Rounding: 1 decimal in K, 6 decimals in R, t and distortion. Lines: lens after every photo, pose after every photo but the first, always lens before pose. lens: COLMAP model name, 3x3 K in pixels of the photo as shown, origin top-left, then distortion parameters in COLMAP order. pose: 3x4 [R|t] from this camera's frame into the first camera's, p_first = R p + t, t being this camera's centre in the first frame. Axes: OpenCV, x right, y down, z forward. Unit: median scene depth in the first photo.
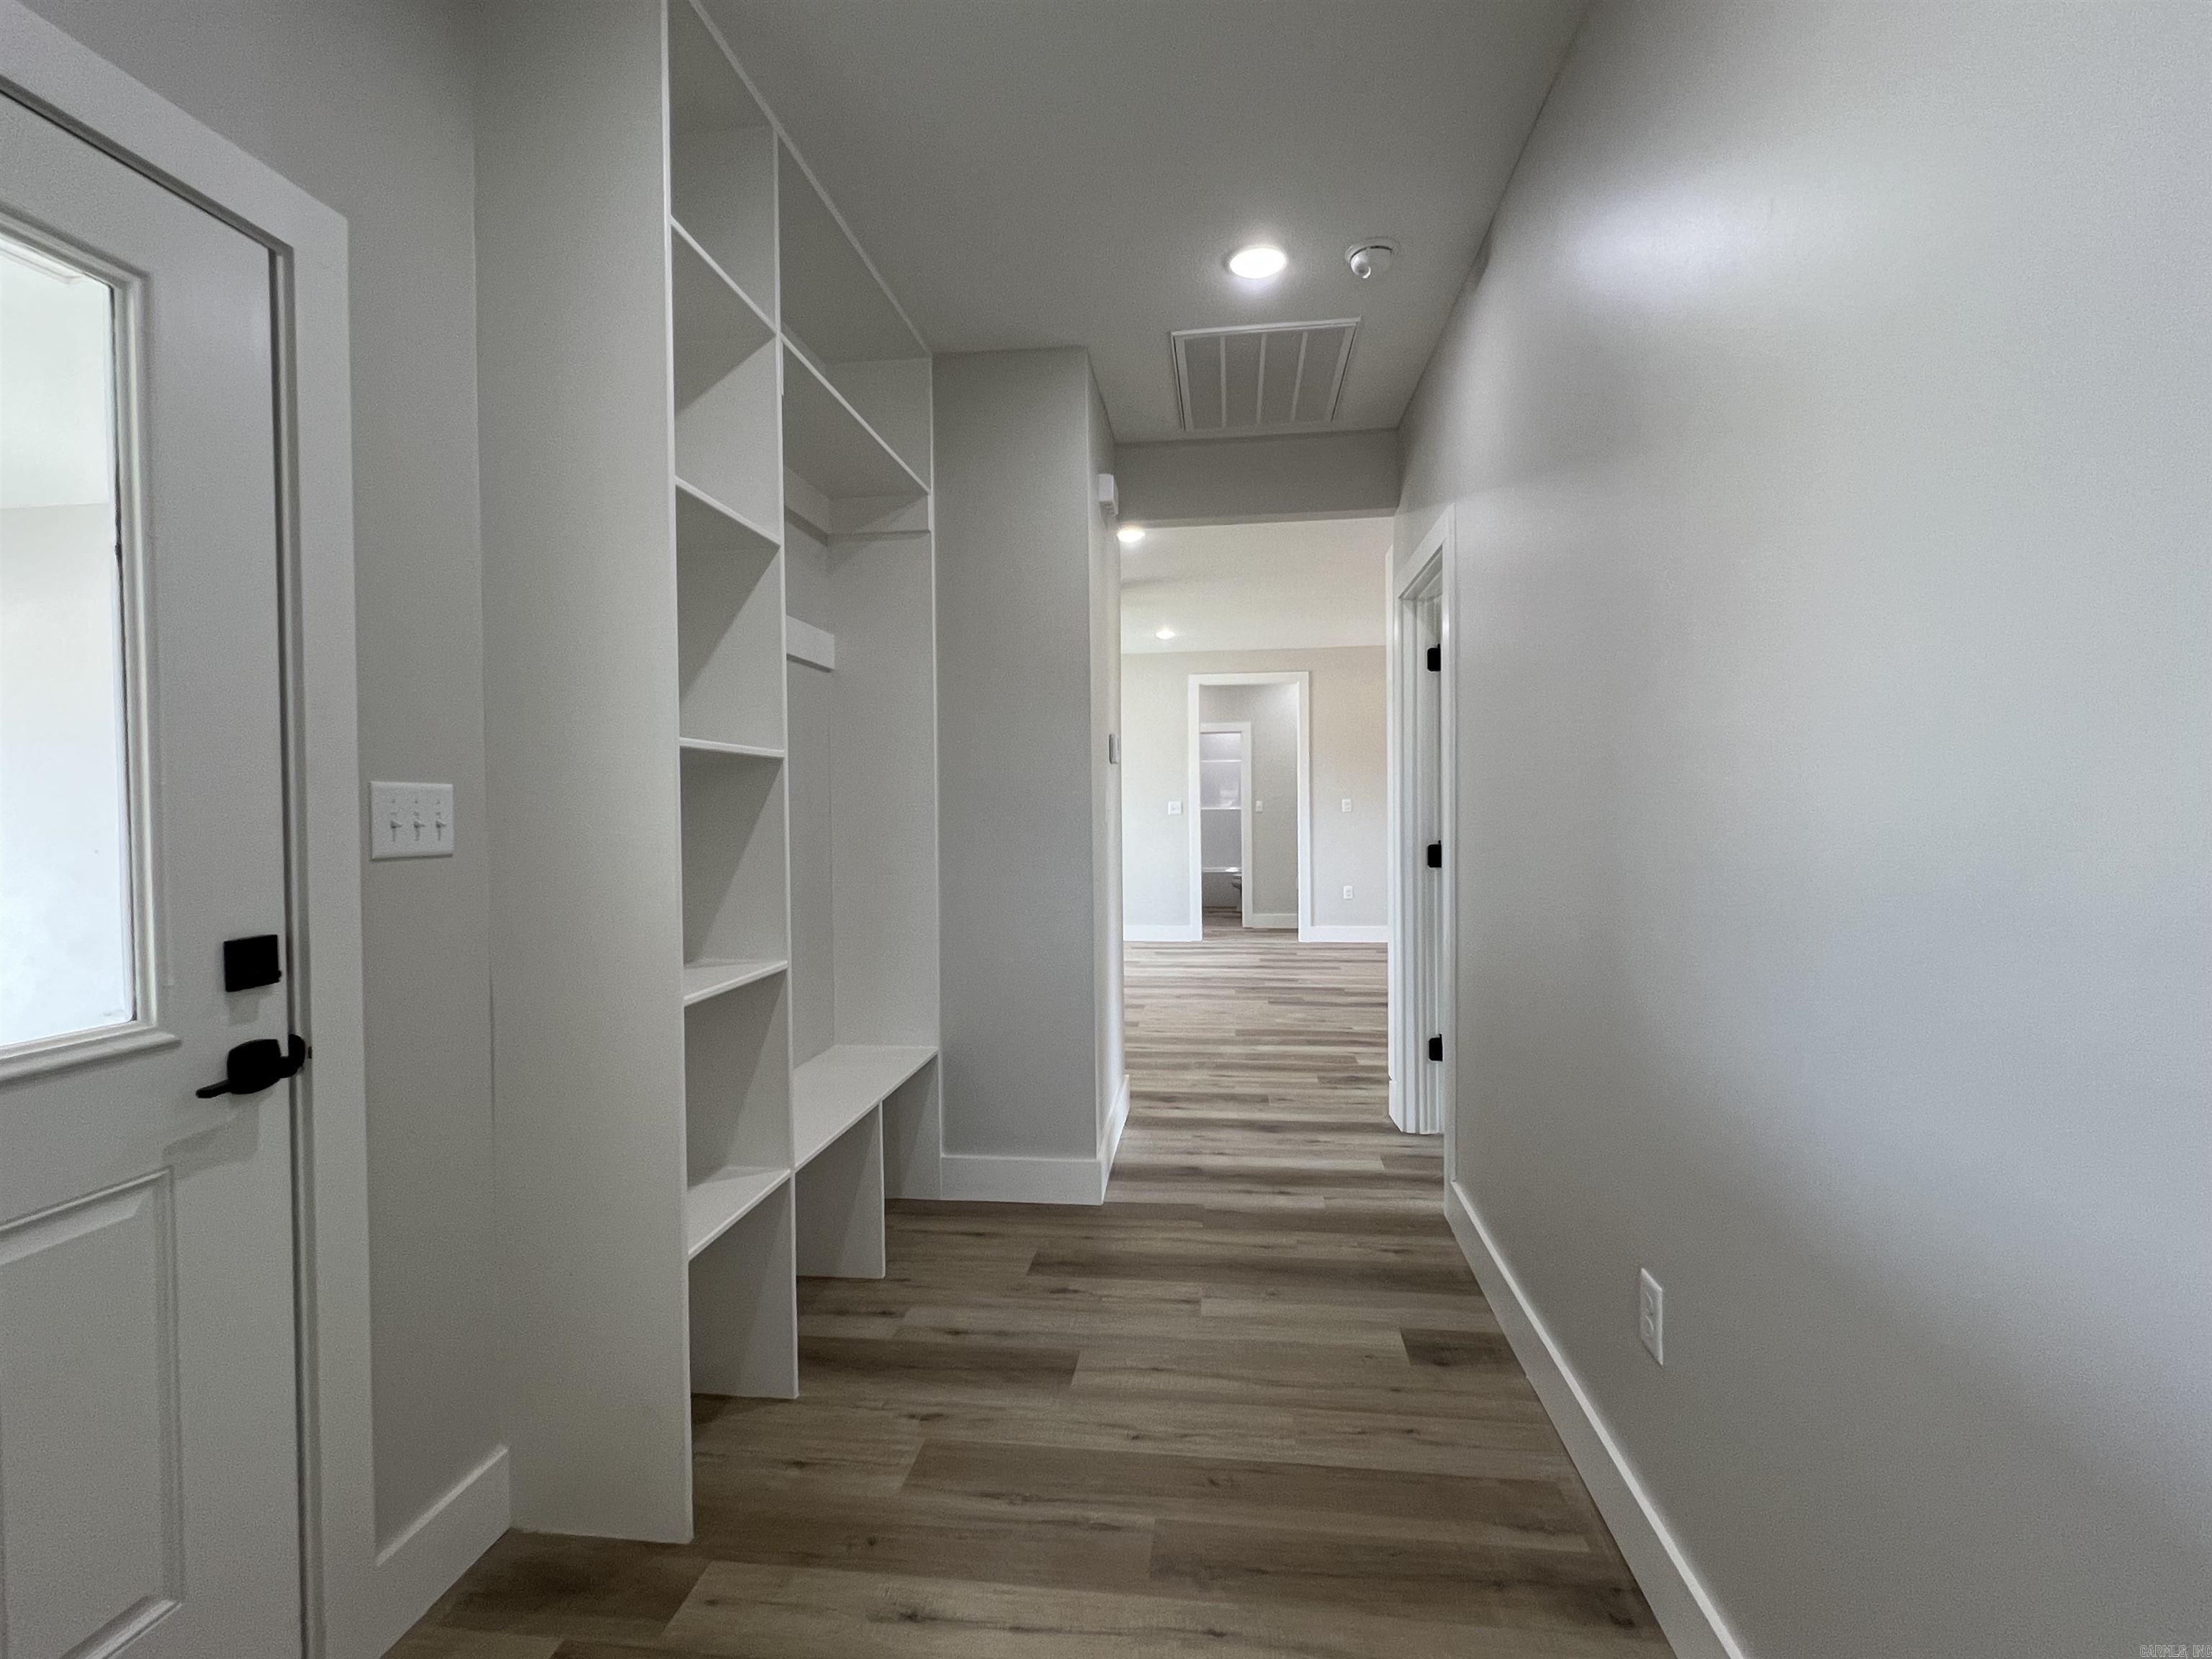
lens RADIAL K [[1040.5, 0, 1109.2], [0, 1040.5, 815.6], [0, 0, 1]] dist [0.001038, 0.000227]
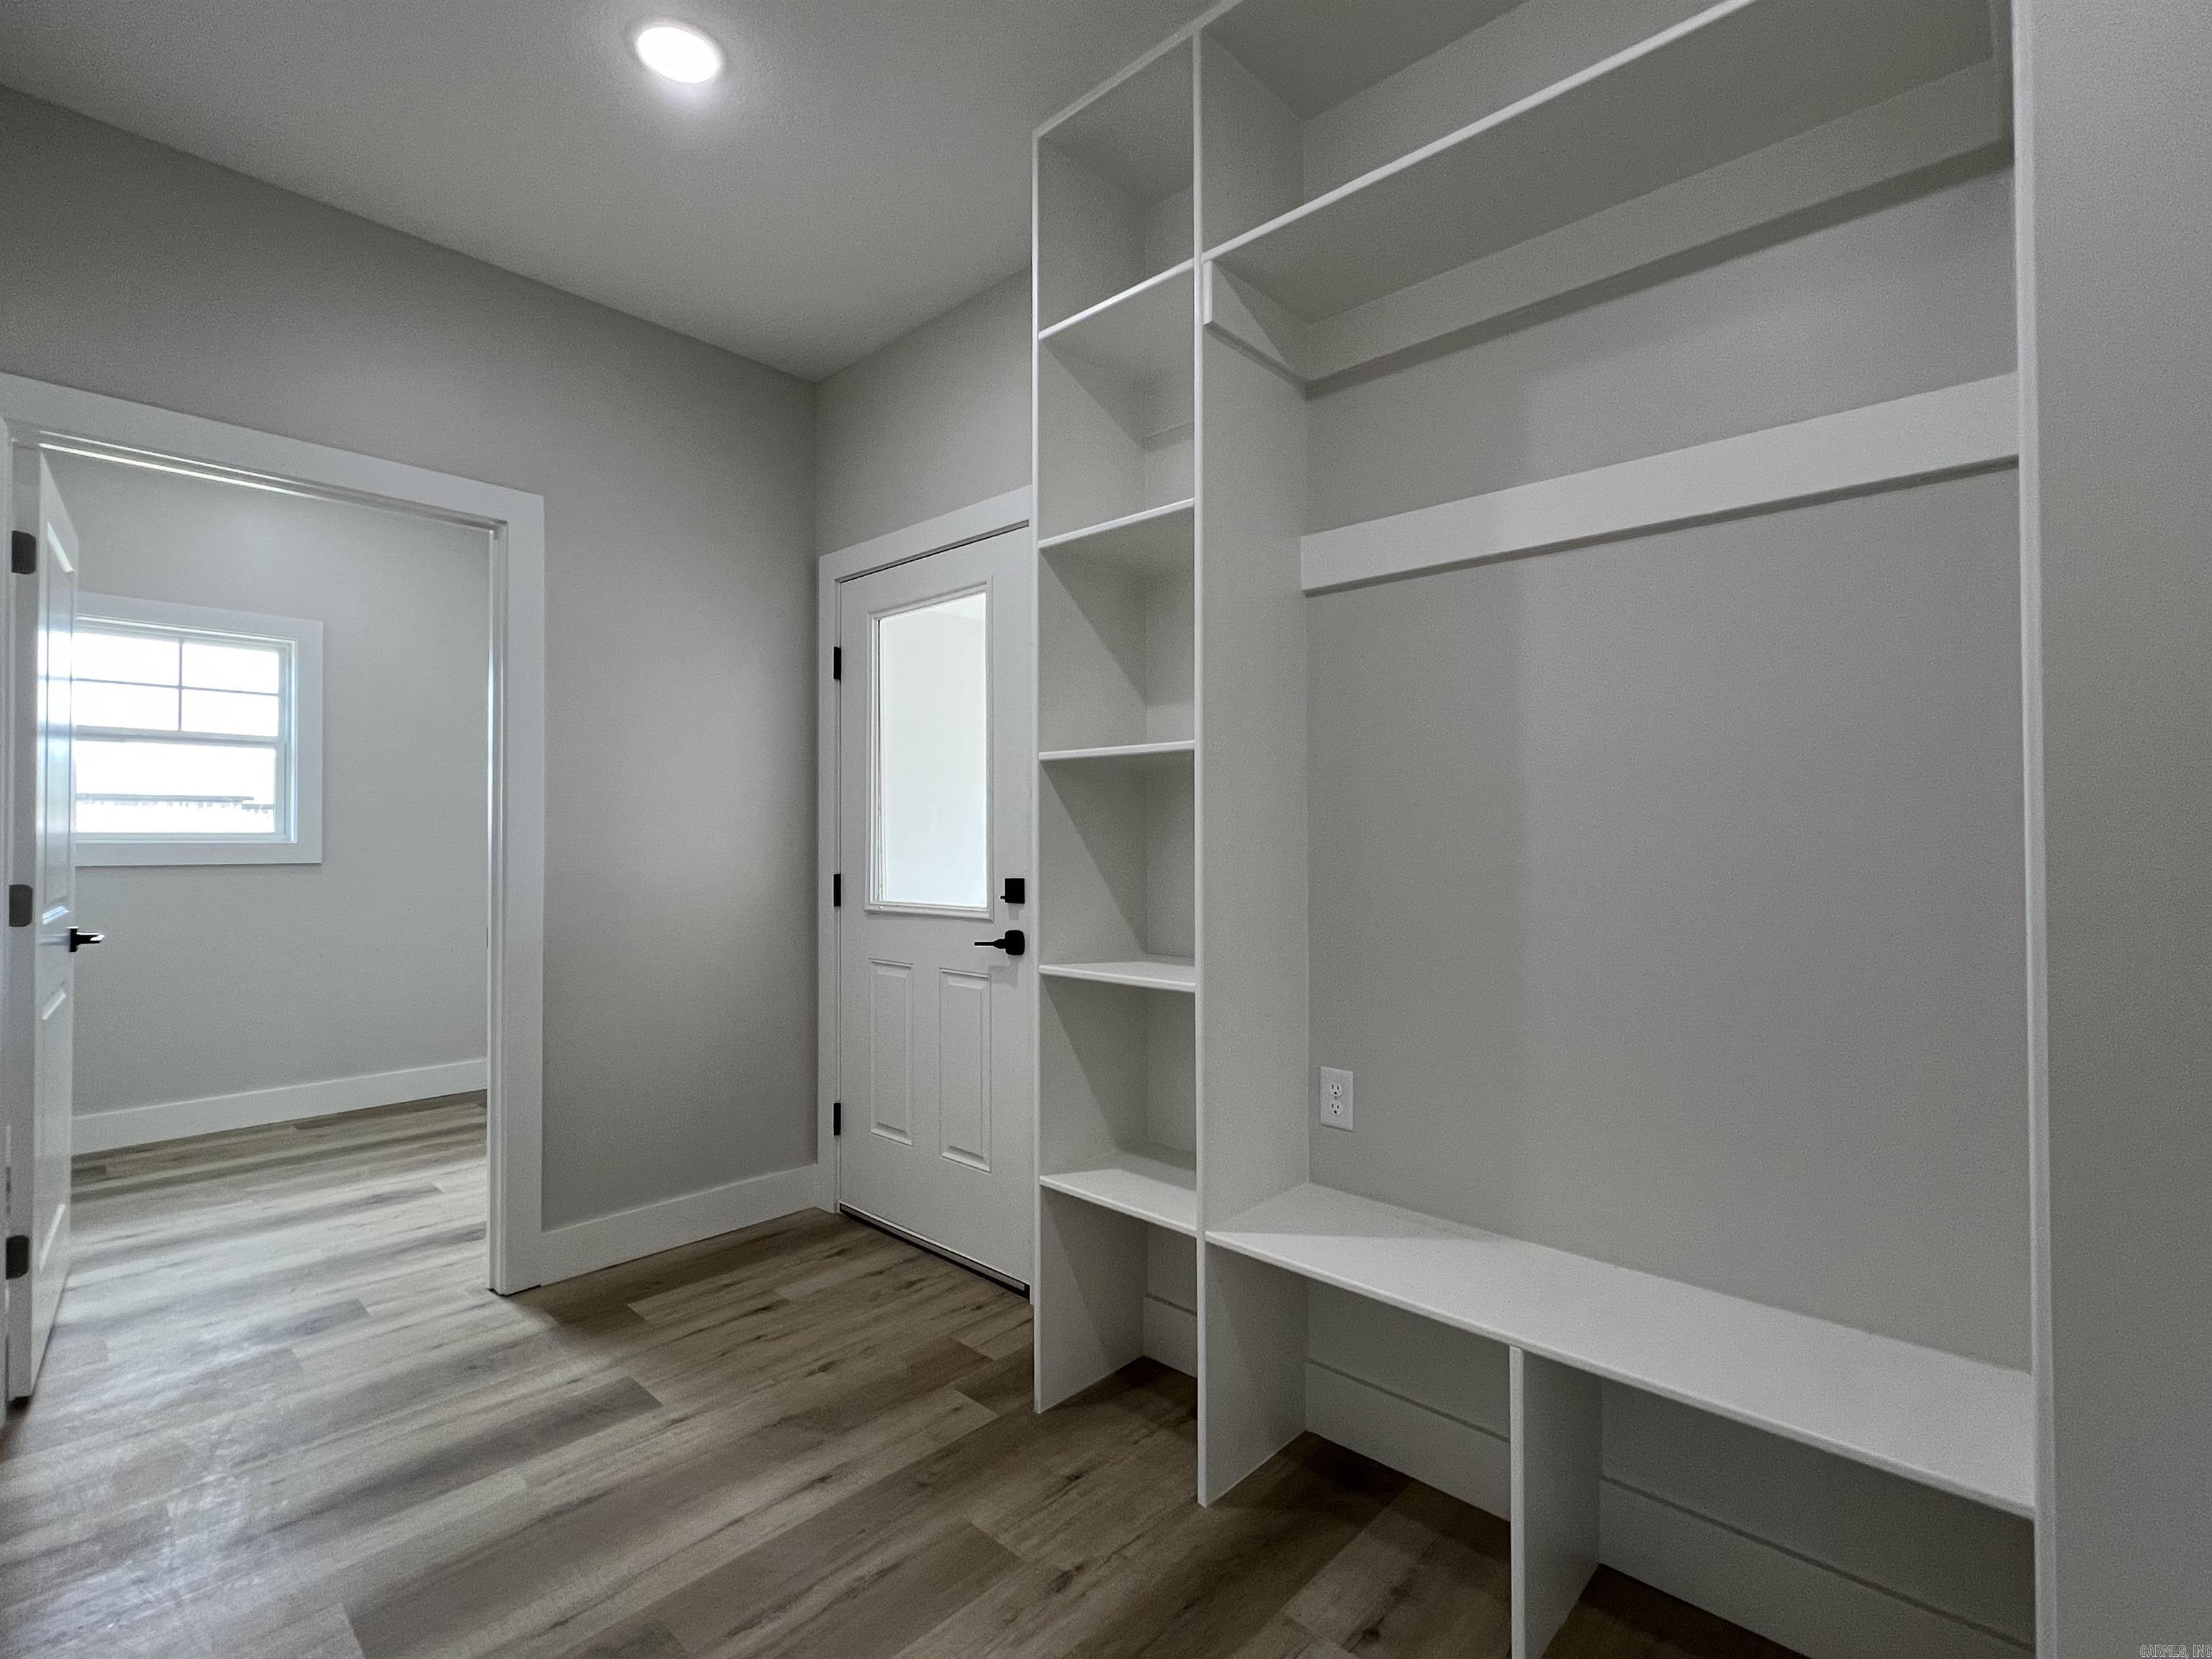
lens RADIAL K [[1078.9, 0, 1133.2], [0, 1078.9, 833.2], [0, 0, 1]] dist [-0.000071, 0.000402]
pose [[-0.595954, 0.011037, -0.802943, 0.562654], [0.000769, 0.999913, 0.013173, 0.003022], [0.803018, 0.007233, -0.595911, 1.927369]]
